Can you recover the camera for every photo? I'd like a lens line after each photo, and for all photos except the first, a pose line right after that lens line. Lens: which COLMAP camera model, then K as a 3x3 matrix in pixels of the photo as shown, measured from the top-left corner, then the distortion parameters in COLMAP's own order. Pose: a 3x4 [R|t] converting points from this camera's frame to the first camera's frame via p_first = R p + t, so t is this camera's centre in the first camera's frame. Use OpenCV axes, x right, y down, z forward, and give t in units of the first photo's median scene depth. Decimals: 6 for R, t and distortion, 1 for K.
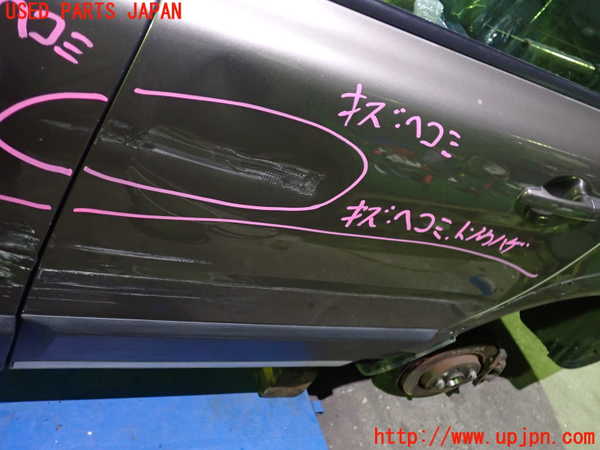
lens RADIAL K [[532.0, 0, 298.3], [0, 532.0, 225.3], [0, 0, 1]] dist [0.010912, 0.004336]
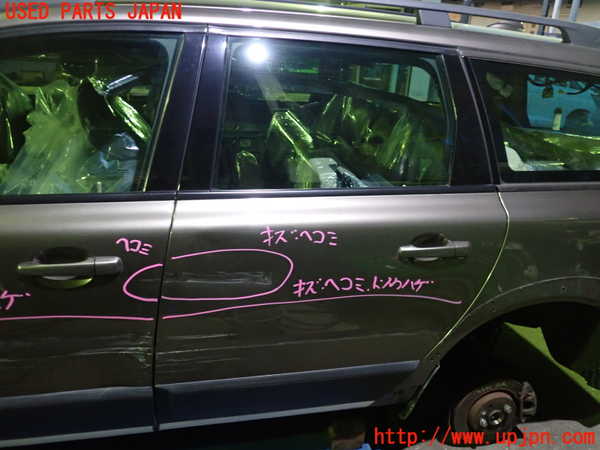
lens RADIAL K [[532.0, 0, 300.9], [0, 532.0, 225.2], [0, 0, 1]] dist [0.010912, 0.004336]
pose [[0.923919, -0.334532, -0.185640, 0.582127], [0.253738, 0.898943, -0.357099, 0.494214], [0.286341, 0.282826, 0.915433, -0.879081]]
